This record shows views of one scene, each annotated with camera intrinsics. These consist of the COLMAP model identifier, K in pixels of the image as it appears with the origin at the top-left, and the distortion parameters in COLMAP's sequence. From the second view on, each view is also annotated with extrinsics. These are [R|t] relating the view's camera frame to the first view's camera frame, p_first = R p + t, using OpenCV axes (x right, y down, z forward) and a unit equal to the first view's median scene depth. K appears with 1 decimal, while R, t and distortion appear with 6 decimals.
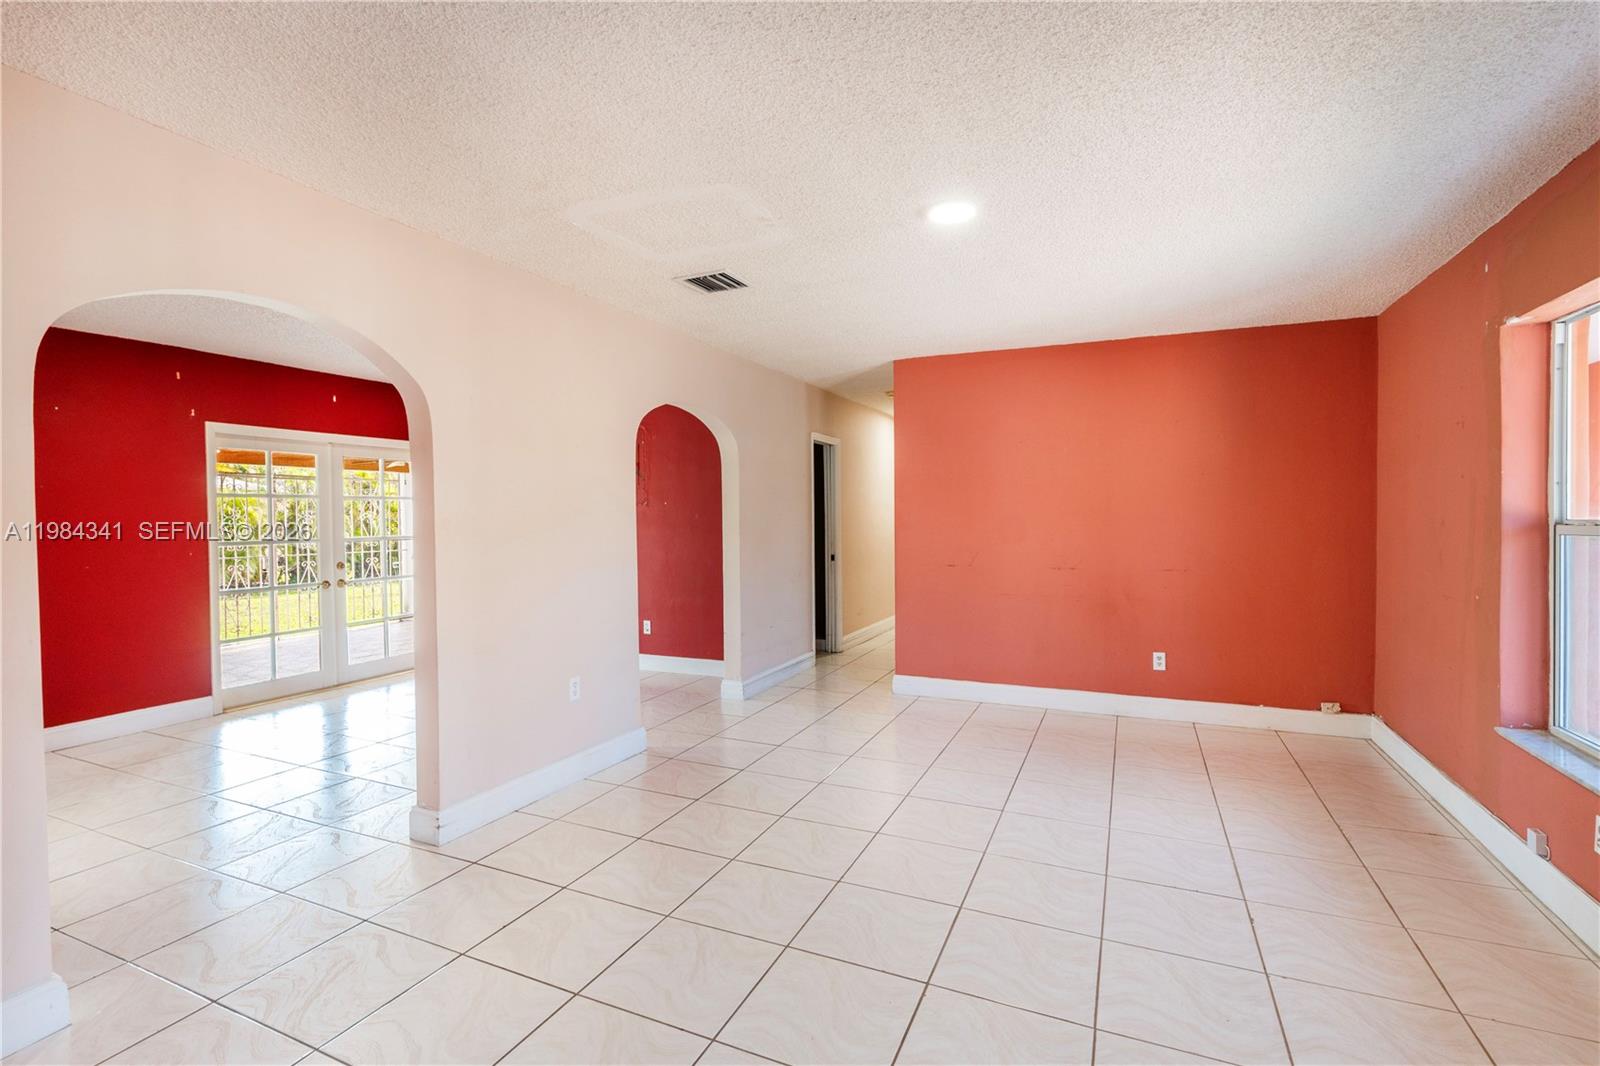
lens RADIAL K [[738.8, 0, 796.6], [0, 738.8, 529.1], [0, 0, 1]] dist [-0.011302, 0.001774]
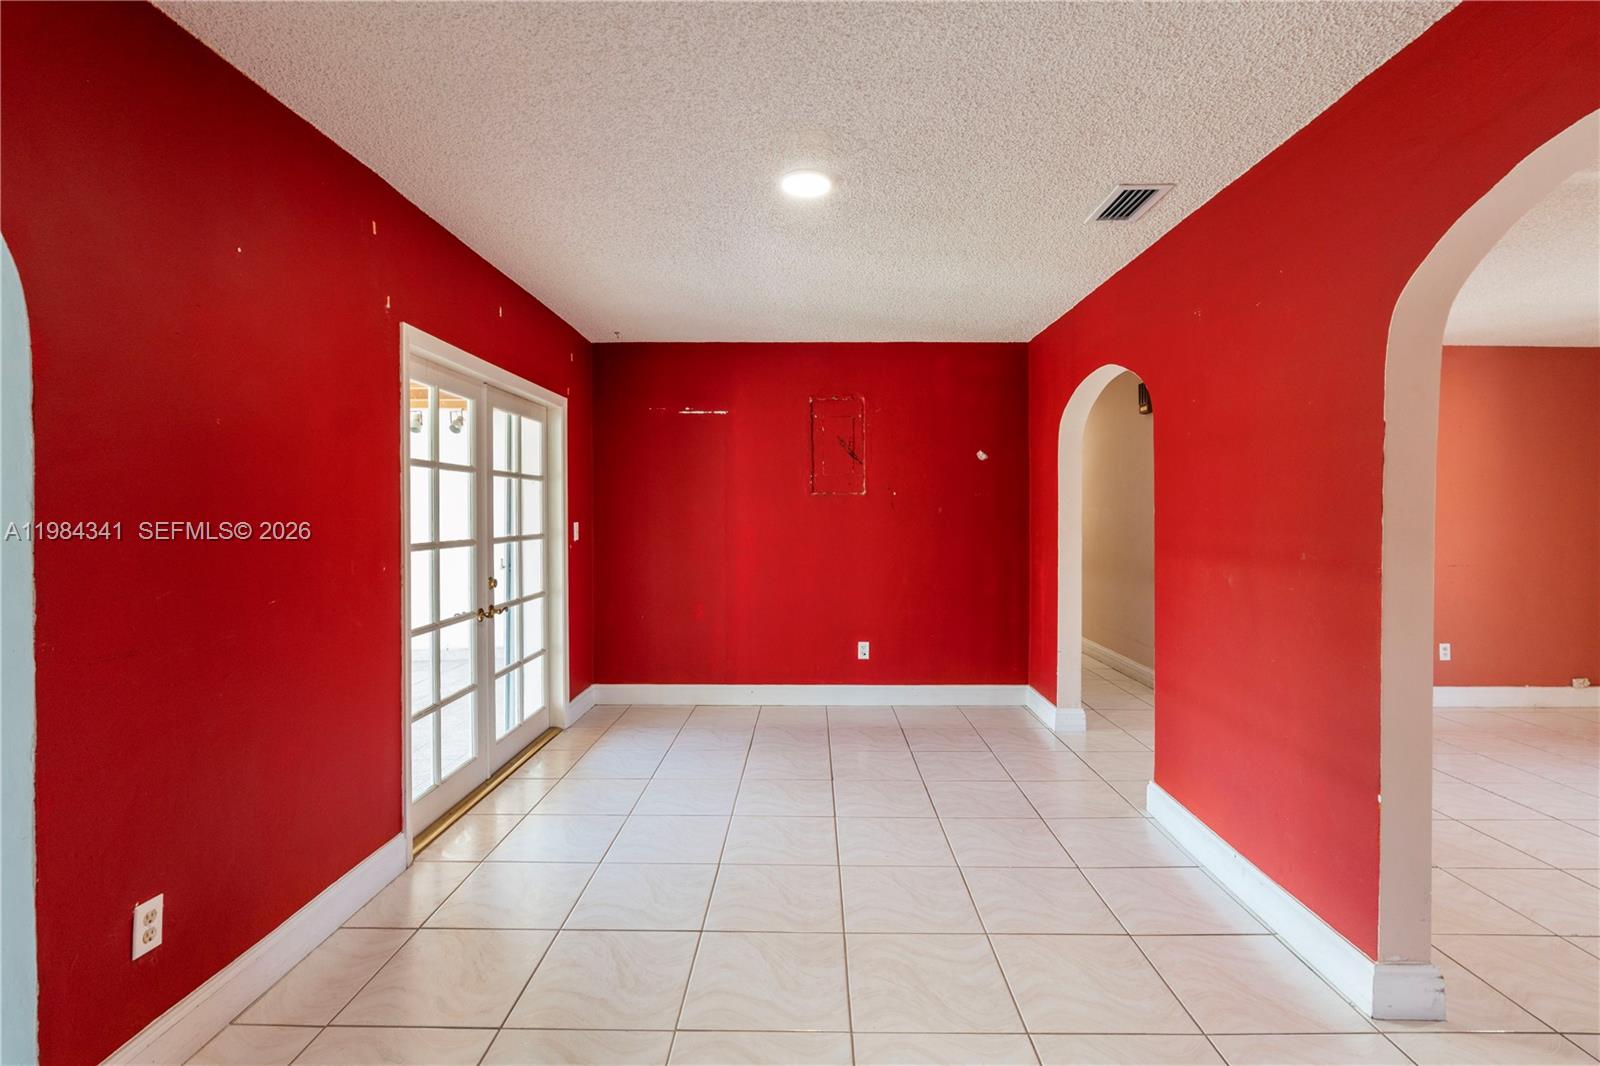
lens RADIAL K [[738.8, 0, 797.4], [0, 738.8, 523.5], [0, 0, 1]] dist [-0.011302, 0.001774]
pose [[0.913368, 0.006395, 0.407085, -1.338944], [-0.001216, 0.999915, -0.012979, 0.015756], [-0.407134, 0.011360, 0.913298, 0.701623]]
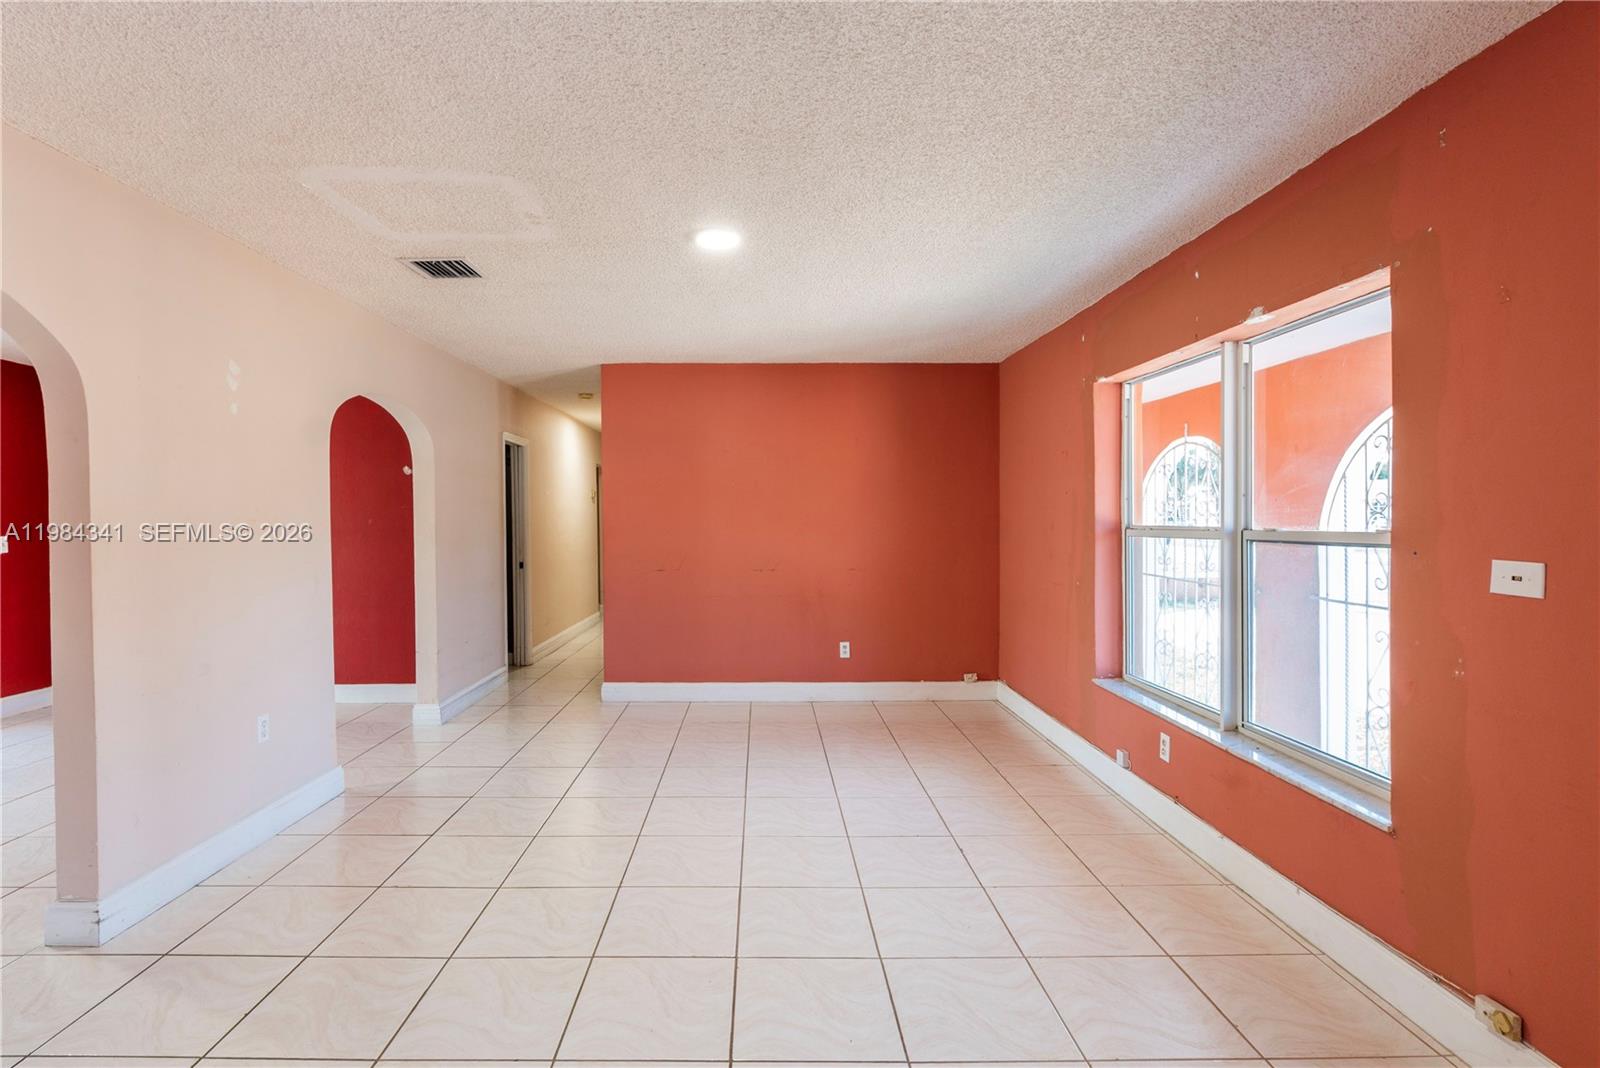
lens RADIAL K [[738.8, 0, 797.6], [0, 738.8, 531.0], [0, 0, 1]] dist [-0.011302, 0.001774]
pose [[0.910281, -0.005140, 0.413959, -0.074019], [0.006702, 0.999975, -0.002321, -0.002293], [-0.413937, 0.004887, 0.910292, -0.010294]]
